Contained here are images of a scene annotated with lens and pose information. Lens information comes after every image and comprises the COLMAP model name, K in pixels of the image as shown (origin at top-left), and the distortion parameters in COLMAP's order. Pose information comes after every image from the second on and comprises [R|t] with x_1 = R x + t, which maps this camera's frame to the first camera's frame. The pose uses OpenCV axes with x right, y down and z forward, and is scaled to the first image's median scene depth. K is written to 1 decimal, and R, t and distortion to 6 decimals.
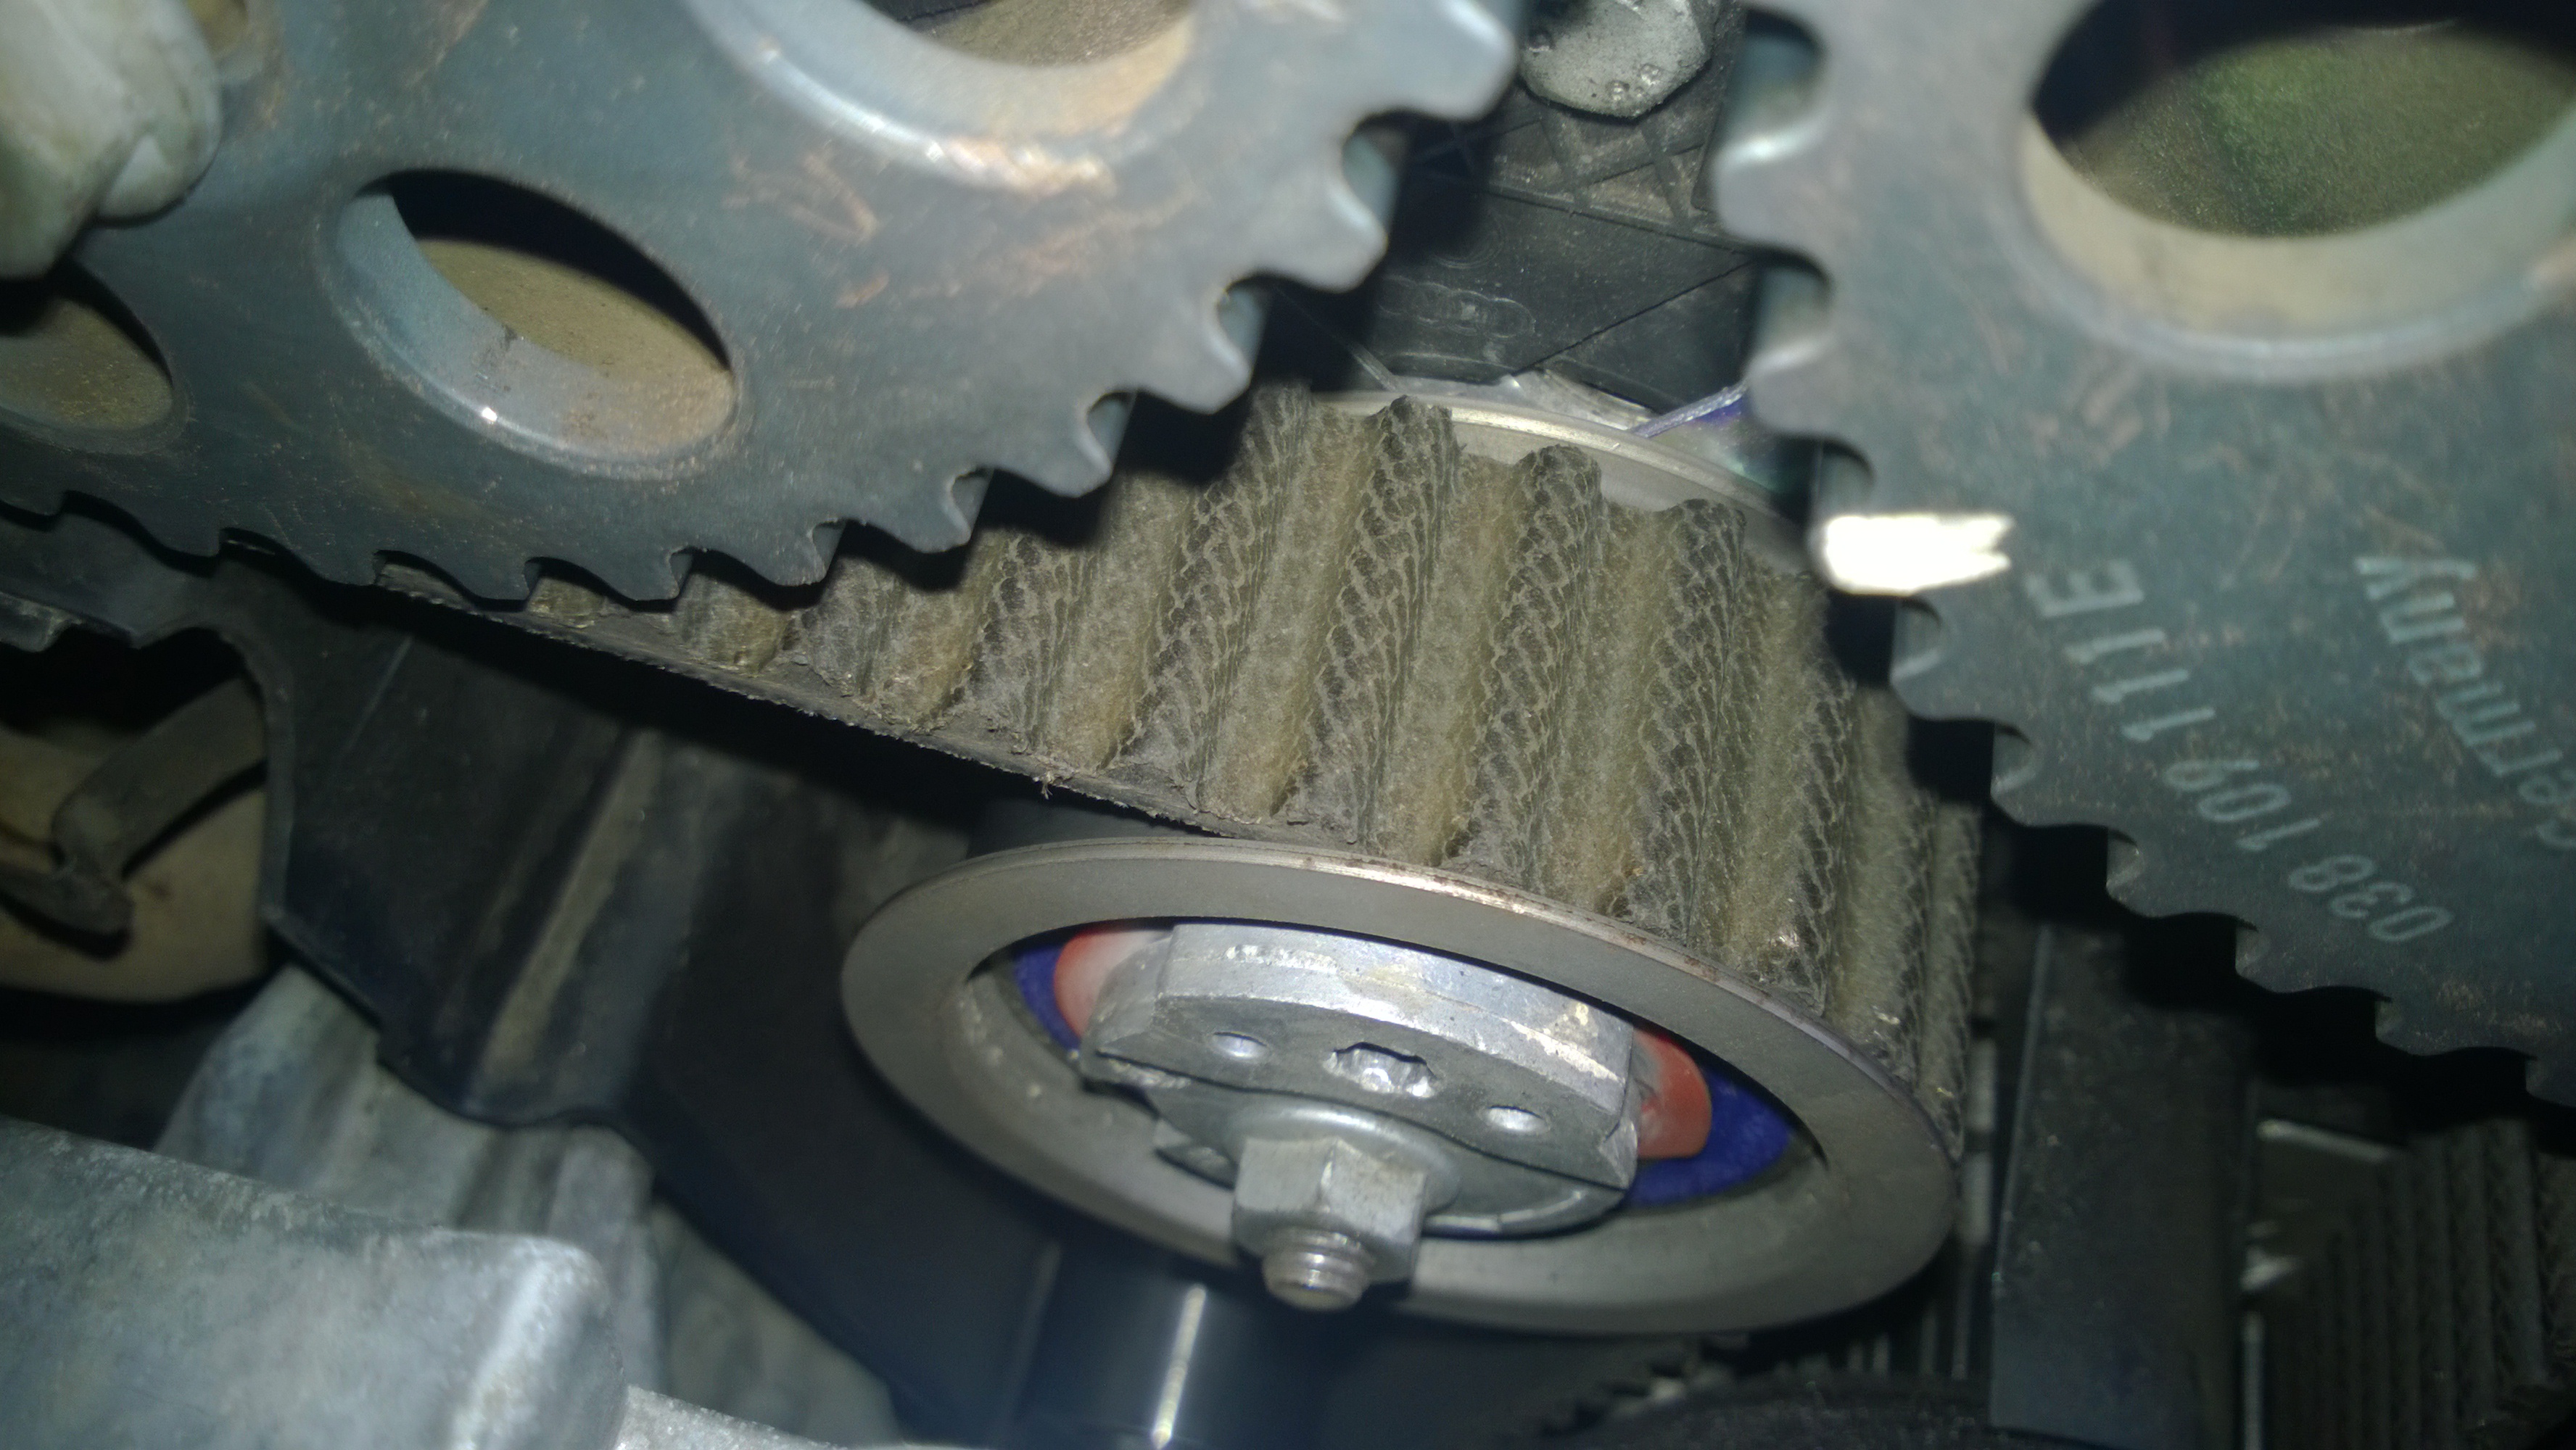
lens RADIAL K [[1014.7, 0, 1288.0], [0, 1014.7, 725.0], [0, 0, 1]] dist [0.000159, -0.006648]
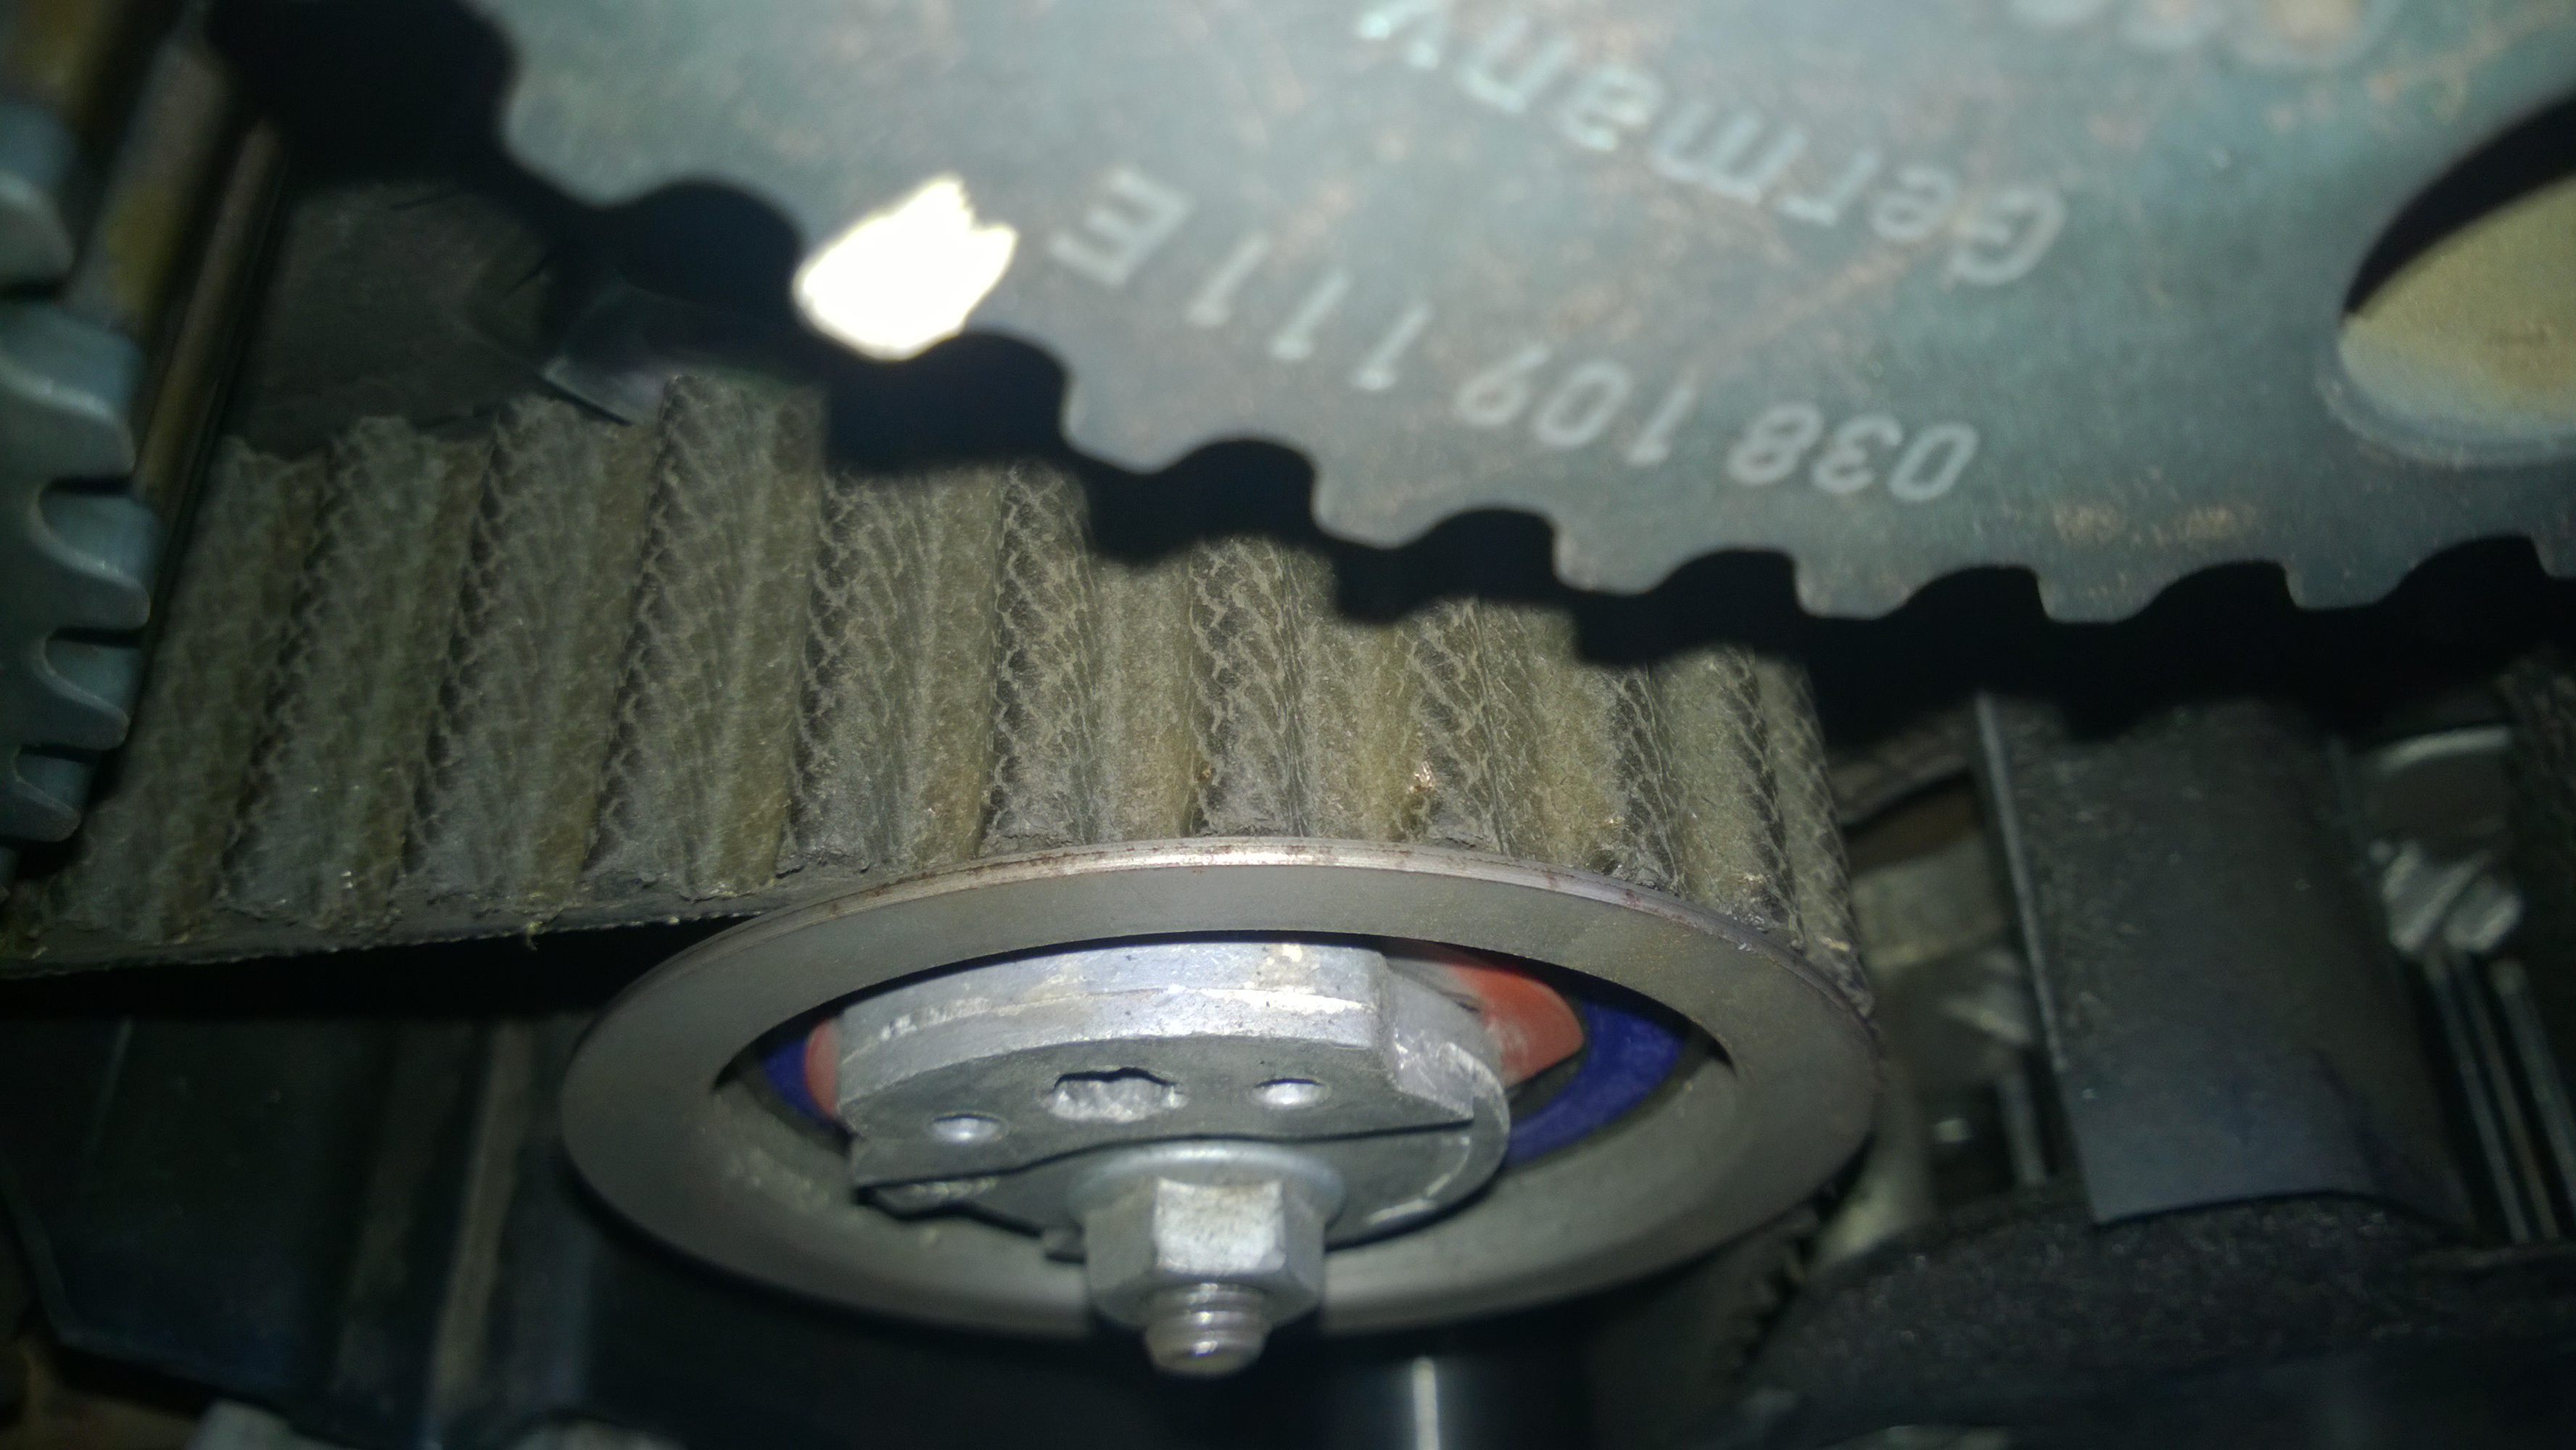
lens RADIAL K [[1061.1, 0, 1325.9], [0, 1061.1, 727.0], [0, 0, 1]] dist [0.040559, -0.045236]
pose [[0.923877, -0.376616, -0.067906, 0.486535], [0.375571, 0.926369, -0.028043, 0.163528], [0.073467, 0.000405, 0.997298, 0.134786]]
